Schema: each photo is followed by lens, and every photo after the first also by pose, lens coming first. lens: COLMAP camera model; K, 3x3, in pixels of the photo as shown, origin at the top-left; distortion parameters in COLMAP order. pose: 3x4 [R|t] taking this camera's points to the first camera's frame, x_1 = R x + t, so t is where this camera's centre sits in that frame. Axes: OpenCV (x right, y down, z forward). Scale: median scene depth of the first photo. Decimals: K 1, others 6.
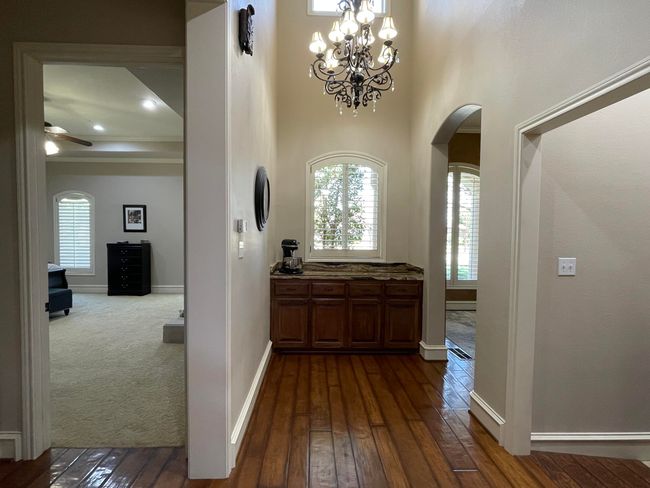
lens RADIAL K [[327.1, 0, 320.6], [0, 327.1, 246.8], [0, 0, 1]] dist [-0.007105, -0.000716]
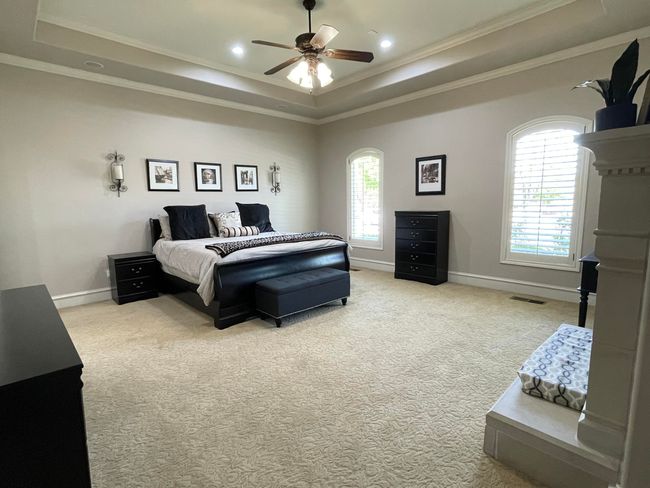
lens RADIAL K [[327.1, 0, 321.5], [0, 327.1, 243.8], [0, 0, 1]] dist [-0.007105, -0.000716]
pose [[0.673260, 0.073558, -0.735738, -0.193178], [-0.003905, 0.995379, 0.095944, -0.006229], [0.739395, -0.061722, 0.670436, 0.337411]]
